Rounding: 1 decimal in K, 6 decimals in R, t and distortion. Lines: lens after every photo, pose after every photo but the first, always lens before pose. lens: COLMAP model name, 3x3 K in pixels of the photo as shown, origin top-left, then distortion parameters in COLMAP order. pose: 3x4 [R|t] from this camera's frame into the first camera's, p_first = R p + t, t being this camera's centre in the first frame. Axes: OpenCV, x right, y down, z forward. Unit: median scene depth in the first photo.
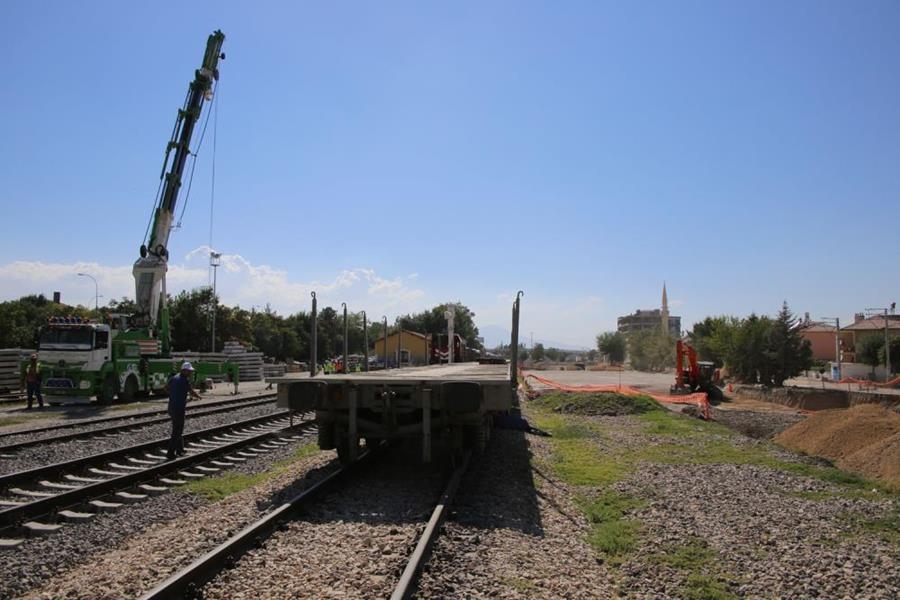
lens RADIAL K [[731.1, 0, 448.5], [0, 731.1, 312.7], [0, 0, 1]] dist [-0.224679, 0.201862]
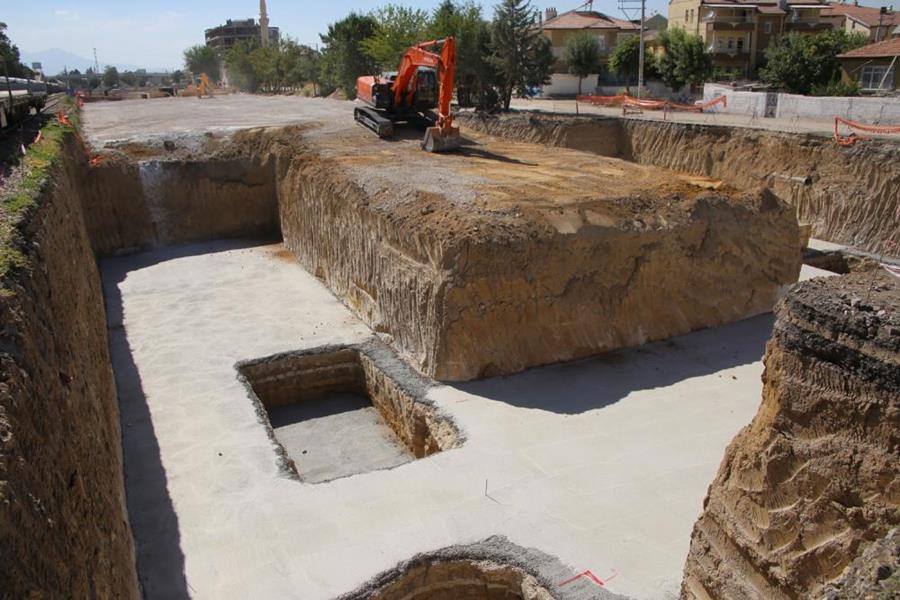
lens RADIAL K [[731.1, 0, 448.5], [0, 731.1, 312.7], [0, 0, 1]] dist [-0.224679, 0.201862]
pose [[0.851076, -0.193423, 0.488116, 0.024093], [-0.004391, 0.927015, 0.374999, 0.010504], [-0.525024, -0.321296, 0.788111, 0.158454]]
